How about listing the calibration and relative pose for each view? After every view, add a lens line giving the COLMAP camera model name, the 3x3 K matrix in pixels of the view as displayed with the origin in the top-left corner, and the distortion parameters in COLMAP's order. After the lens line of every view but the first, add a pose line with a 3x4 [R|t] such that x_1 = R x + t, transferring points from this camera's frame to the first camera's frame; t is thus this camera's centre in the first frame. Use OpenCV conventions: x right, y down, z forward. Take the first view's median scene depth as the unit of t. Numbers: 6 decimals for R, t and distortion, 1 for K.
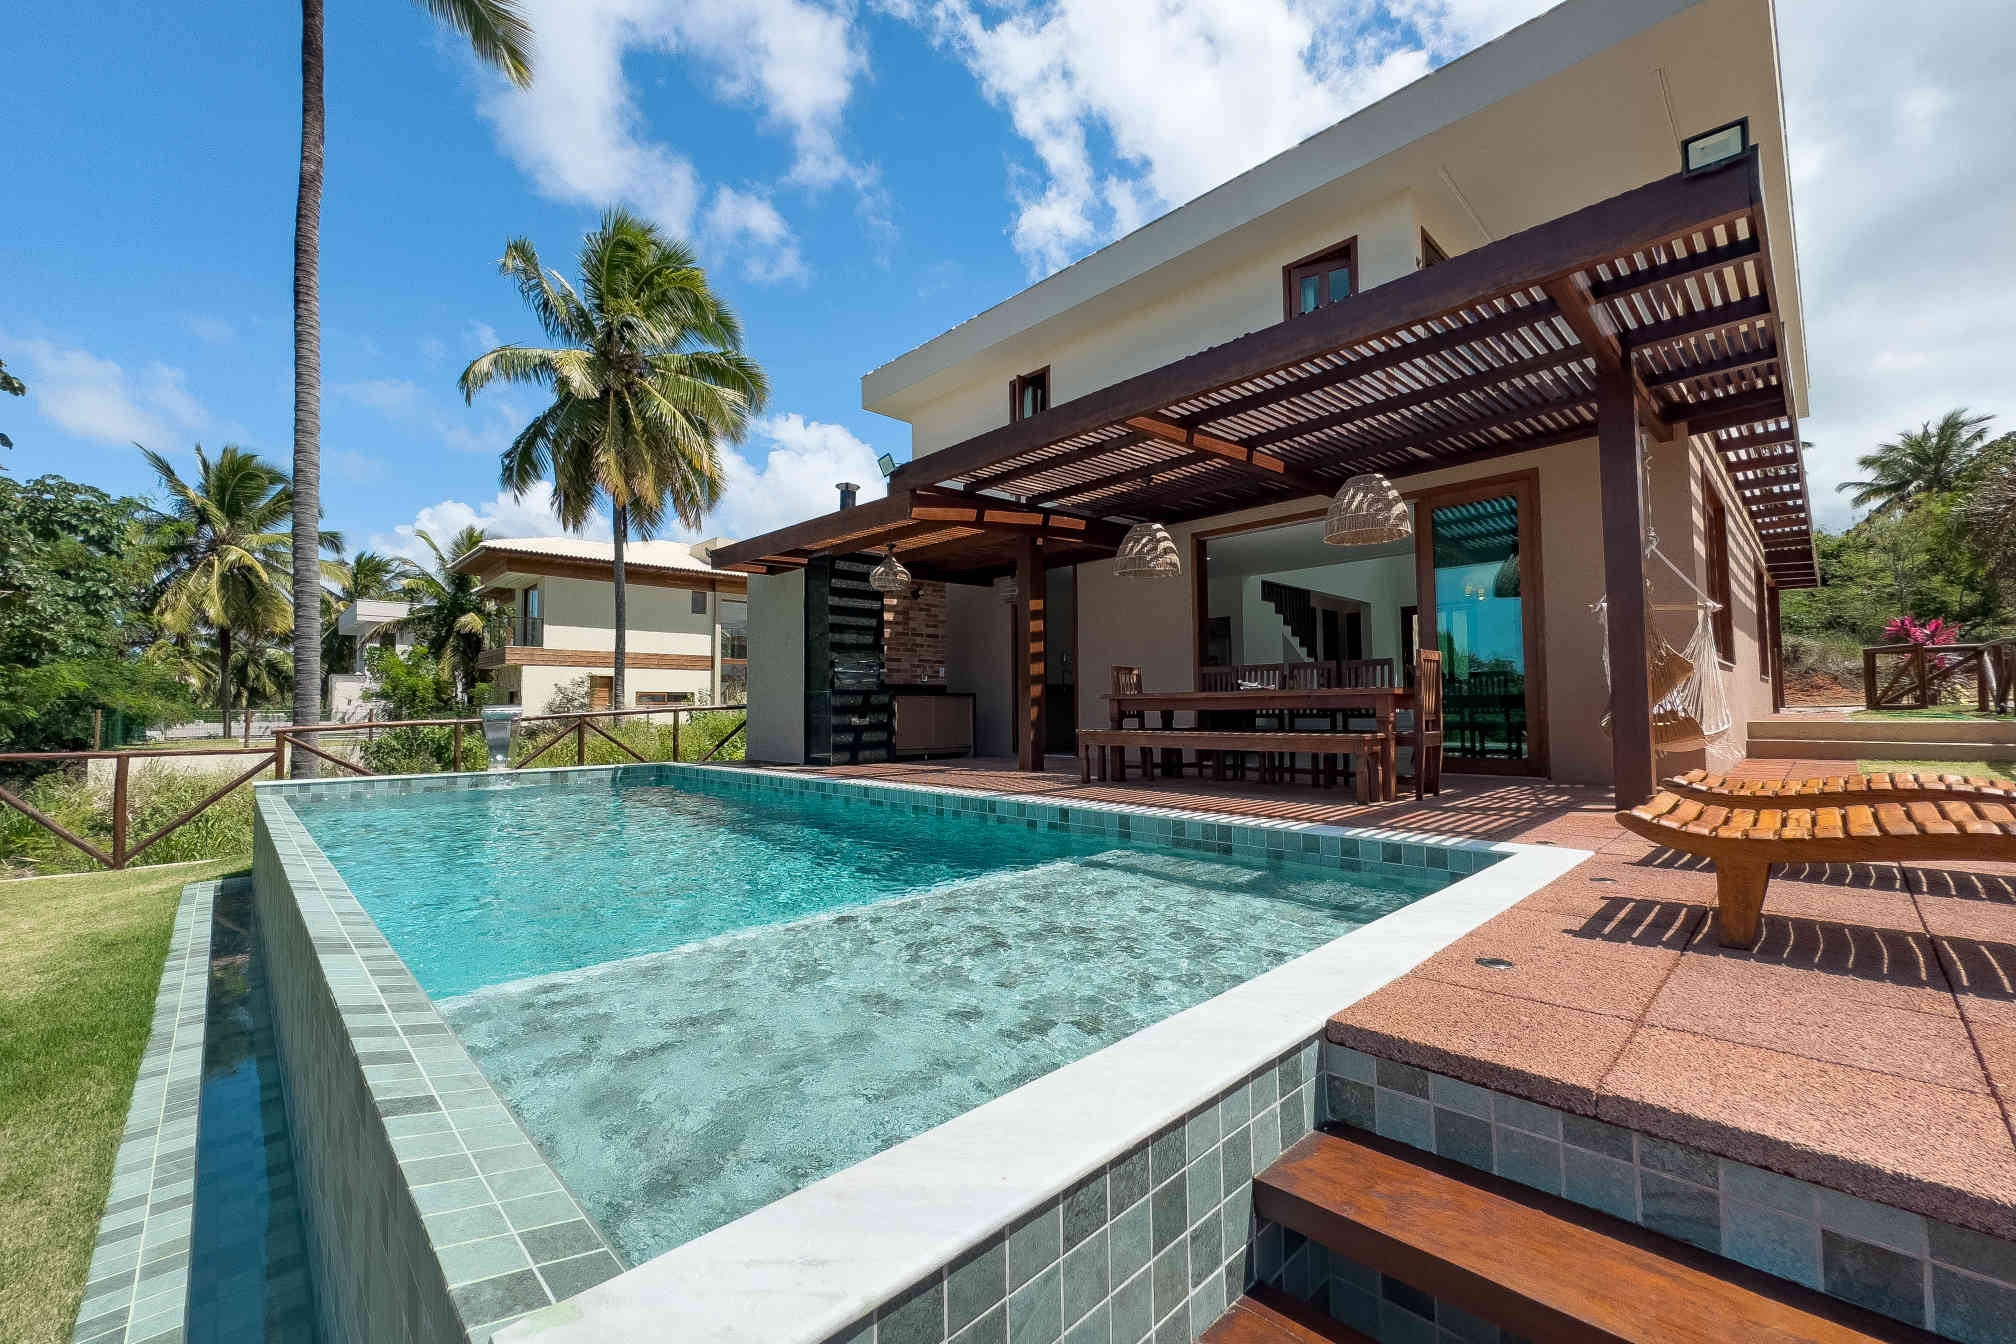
lens RADIAL K [[802.2, 0, 1007.2], [0, 802.2, 671.7], [0, 0, 1]] dist [-0.003077, 0.000344]
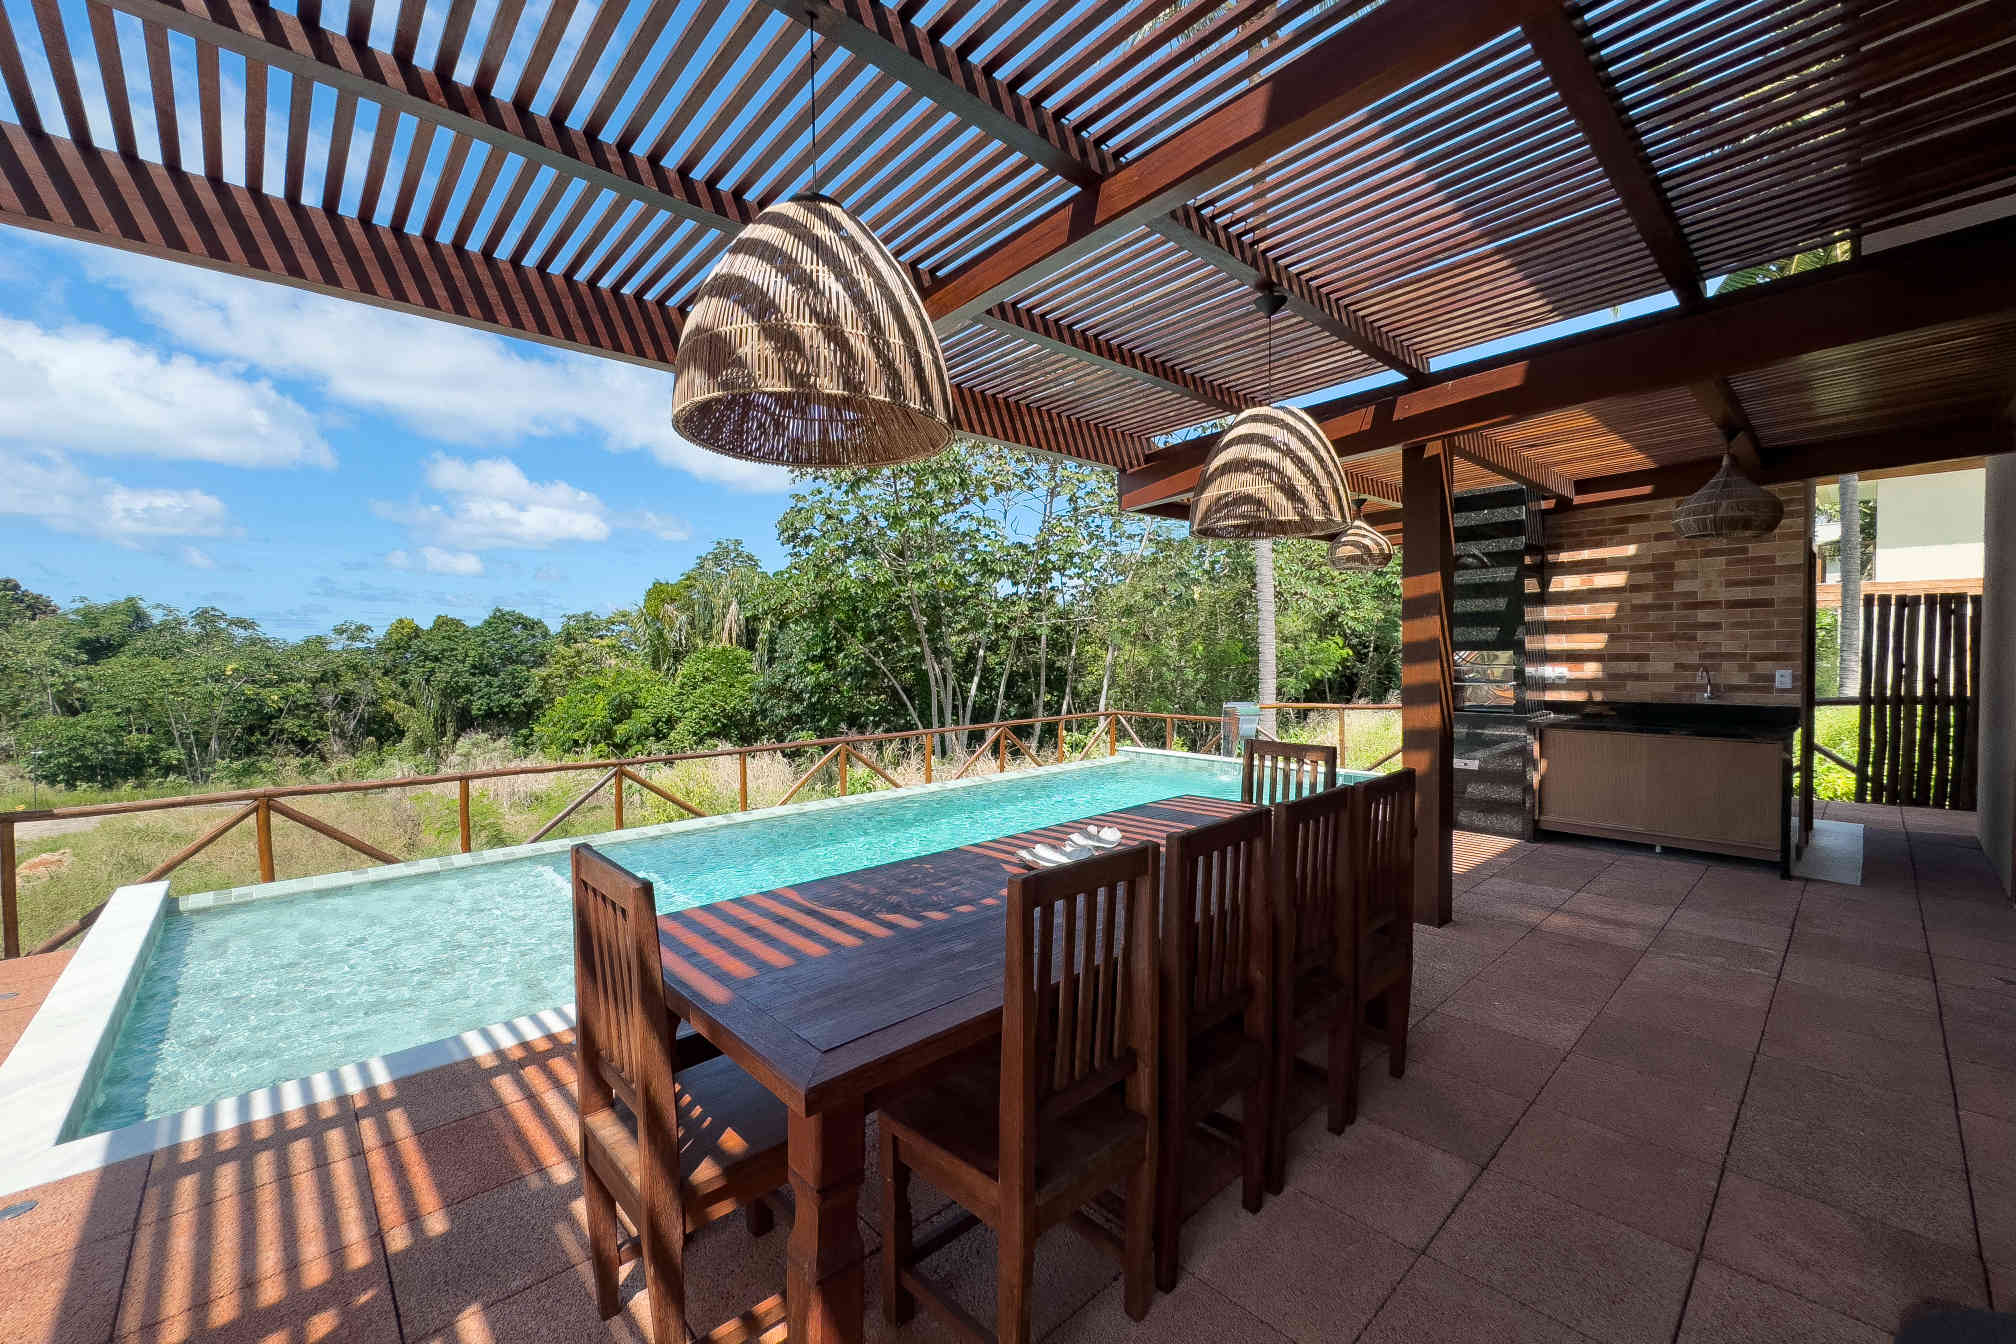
lens RADIAL K [[802.2, 0, 1011.3], [0, 802.2, 665.2], [0, 0, 1]] dist [-0.003077, 0.000344]
pose [[-0.027888, 0.025825, -0.999277, 0.583530], [0.060921, 0.997852, 0.024088, -0.067904], [0.997753, -0.060205, -0.029401, 0.843134]]
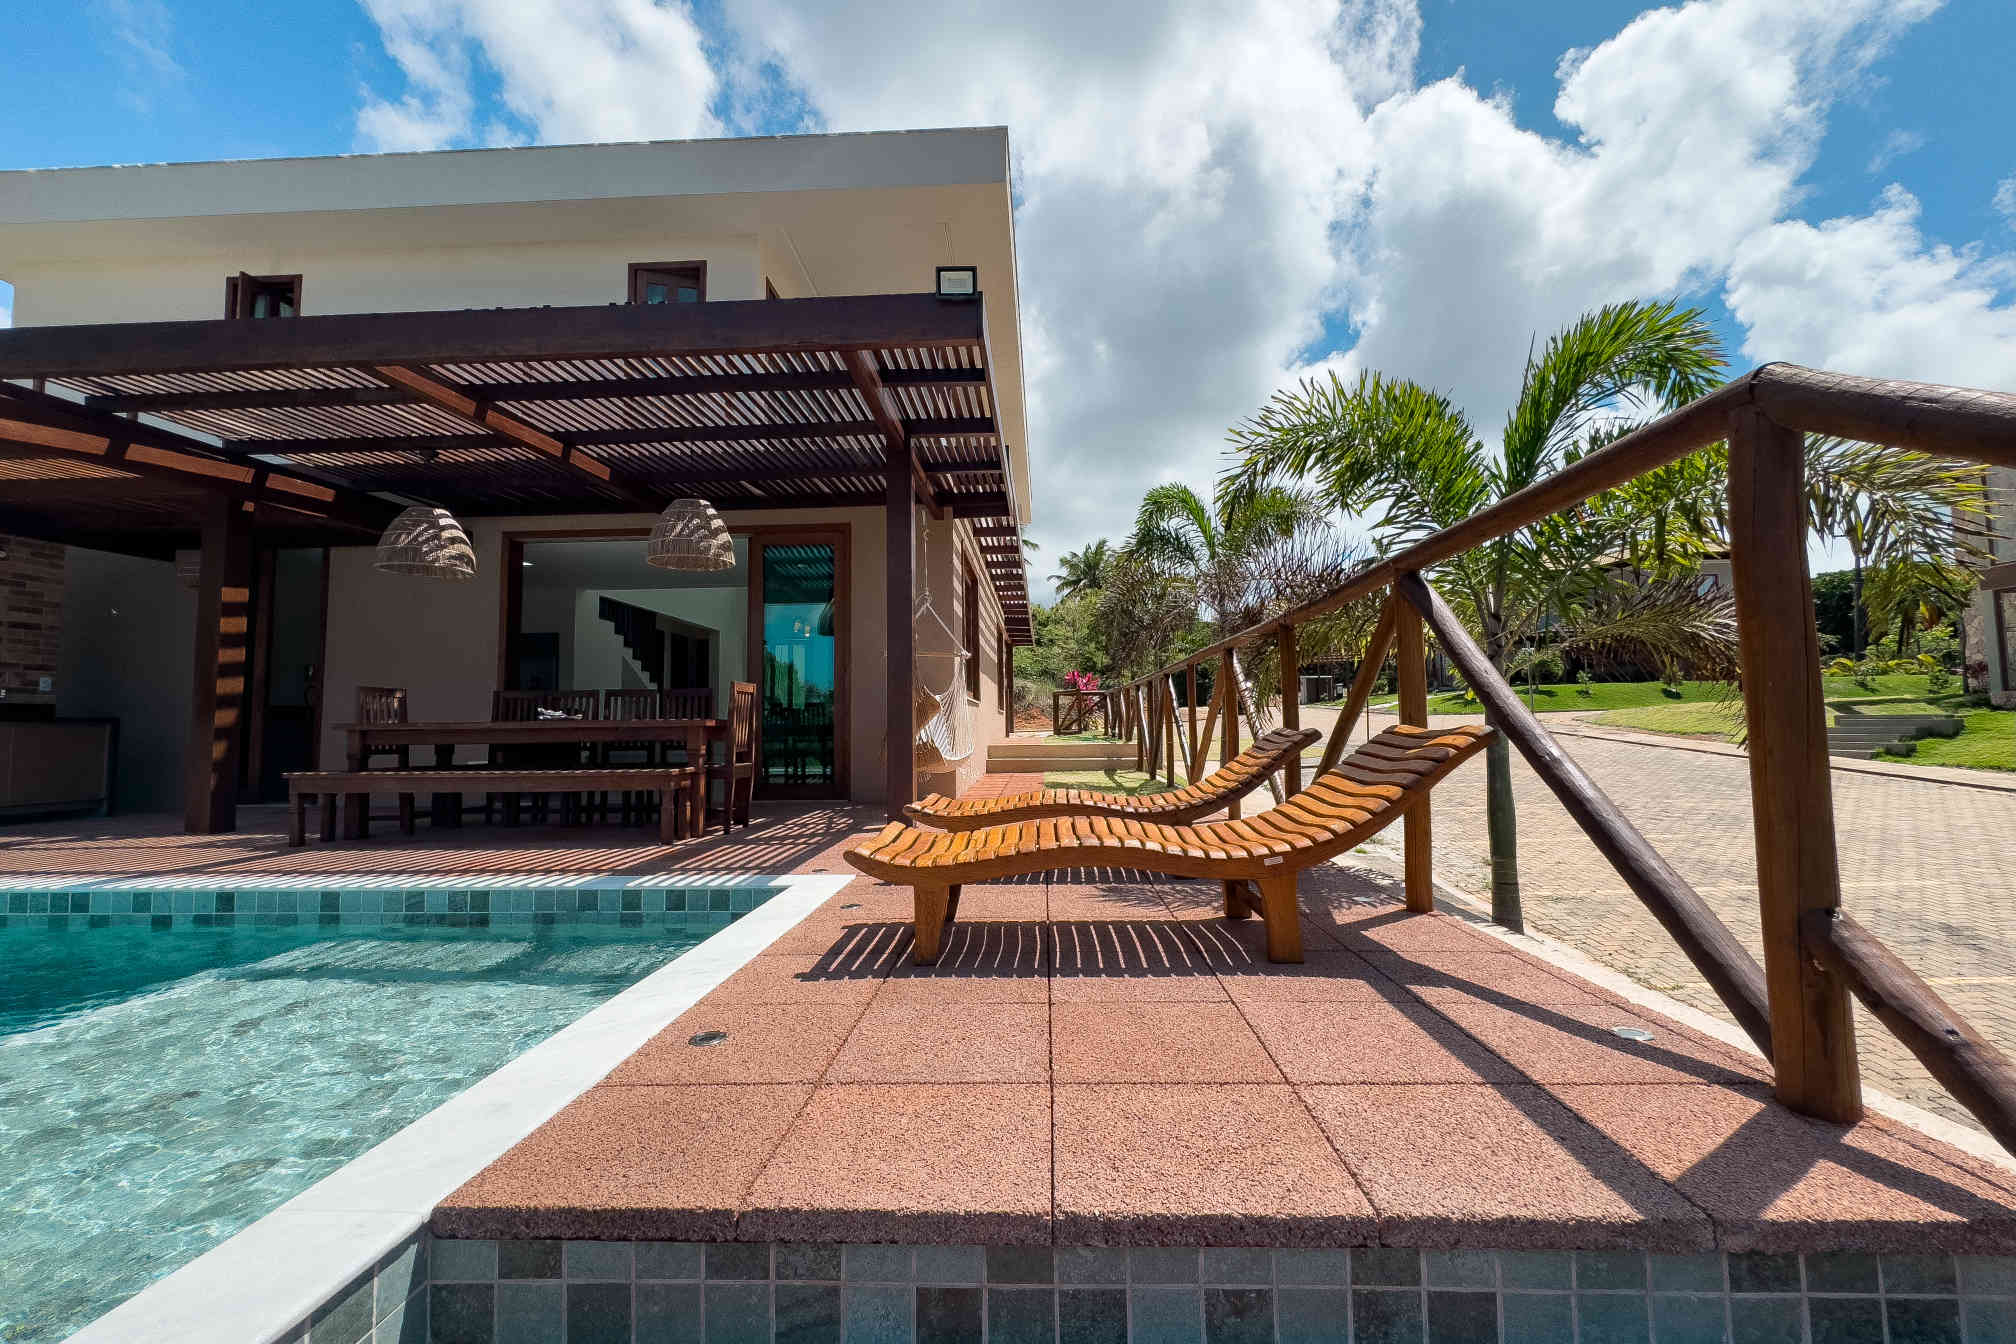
lens RADIAL K [[802.2, 0, 1011.0], [0, 802.2, 673.6], [0, 0, 1]] dist [-0.003077, 0.000344]
pose [[0.725038, 0.045977, 0.687173, 0.055448], [-0.027080, 0.998901, -0.038261, -0.006462], [-0.688176, 0.009132, 0.725486, 0.025950]]
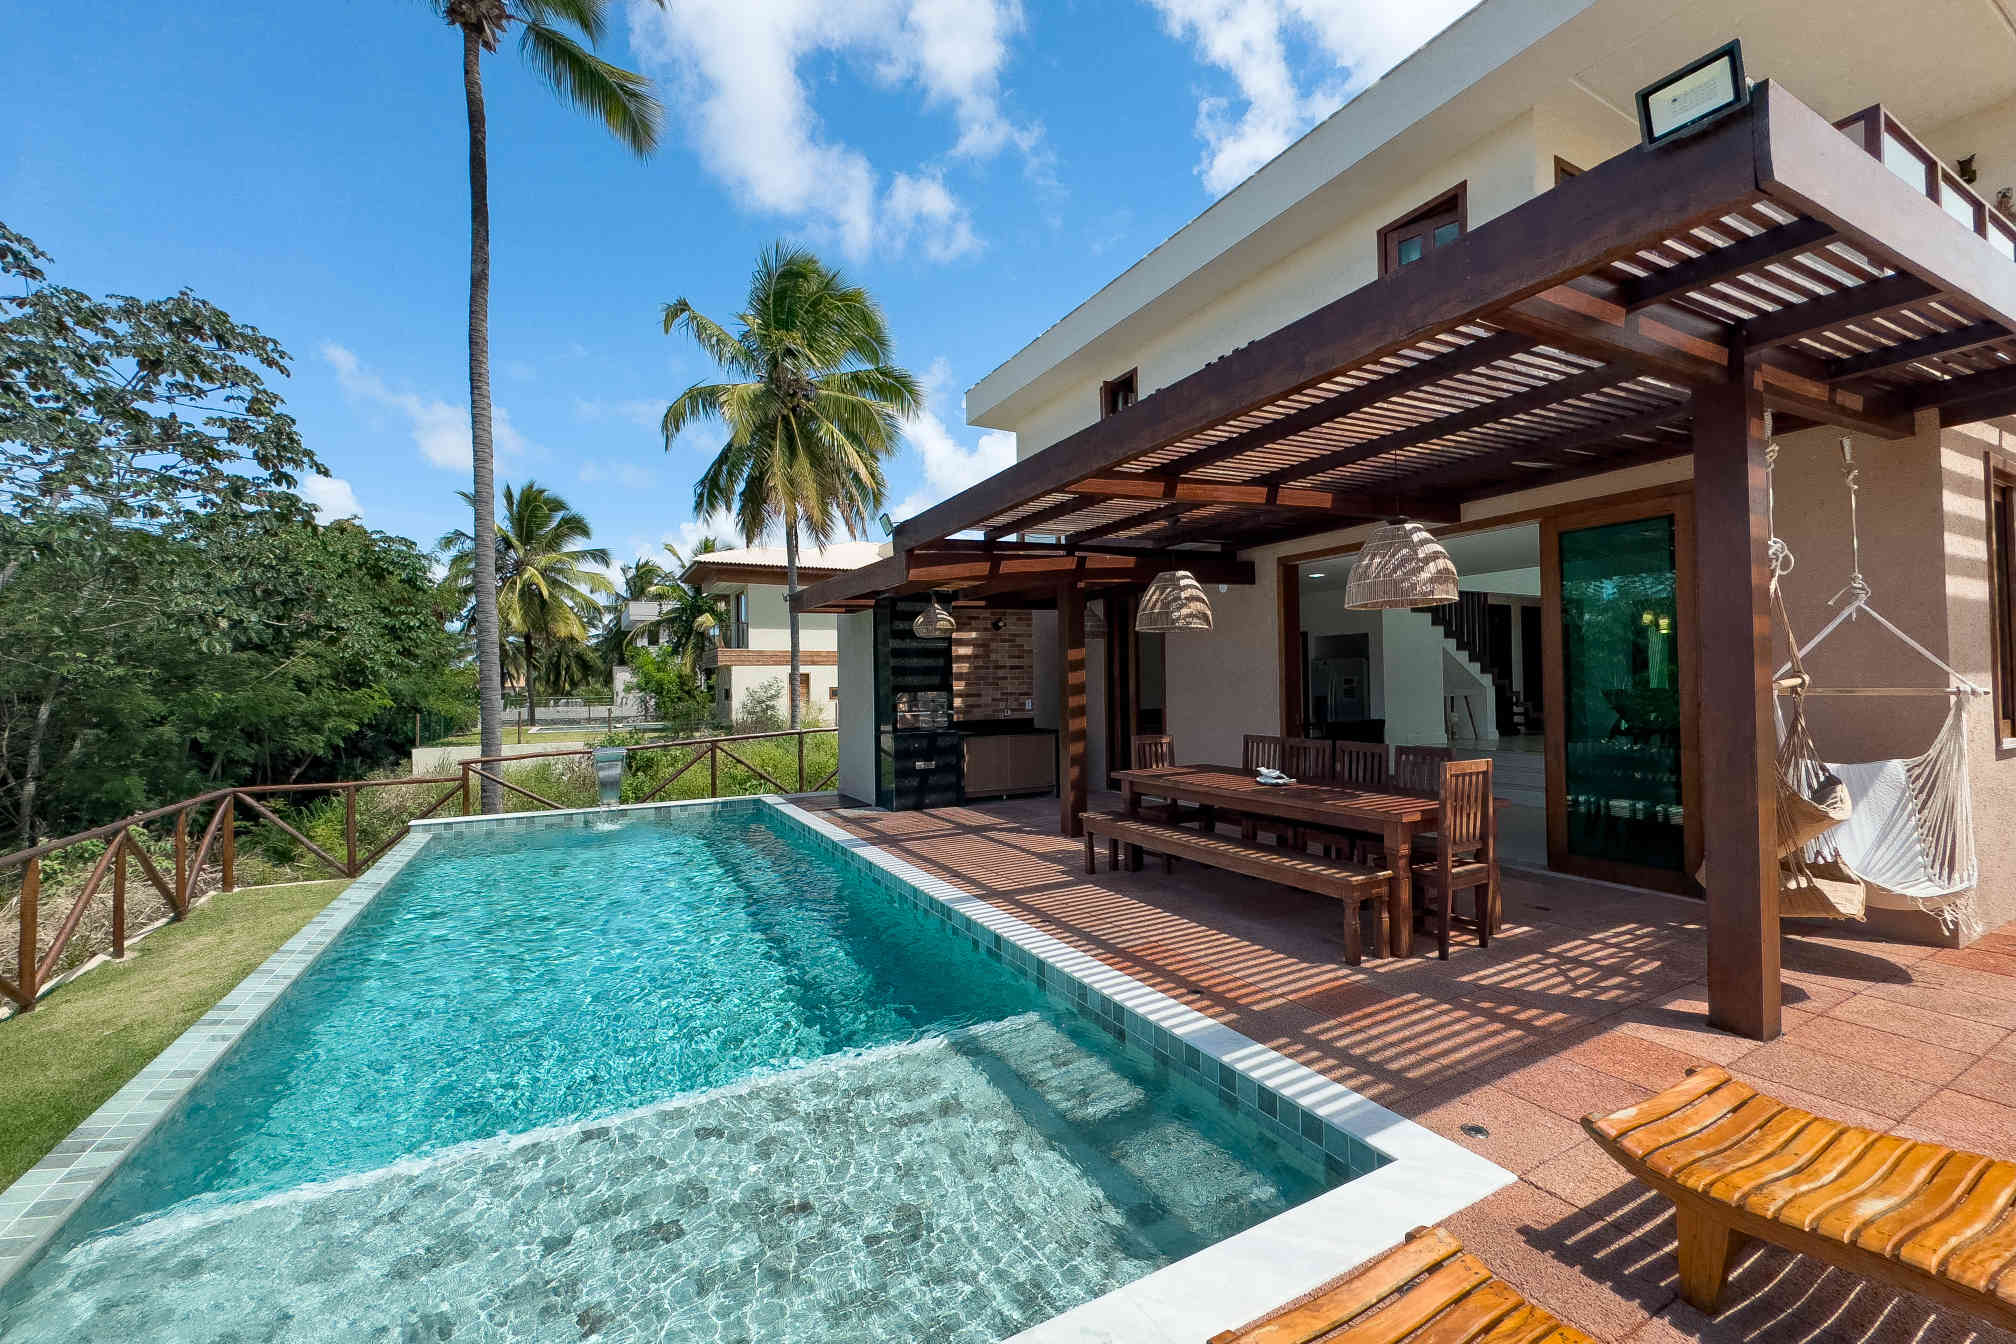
lens RADIAL K [[802.2, 0, 1008.7], [0, 802.2, 672.9], [0, 0, 1]] dist [-0.003077, 0.000344]
pose [[0.962738, -0.009645, -0.270265, 0.229157], [0.020073, 0.999156, 0.035847, -0.106703], [0.269691, -0.039936, 0.962118, 0.111698]]
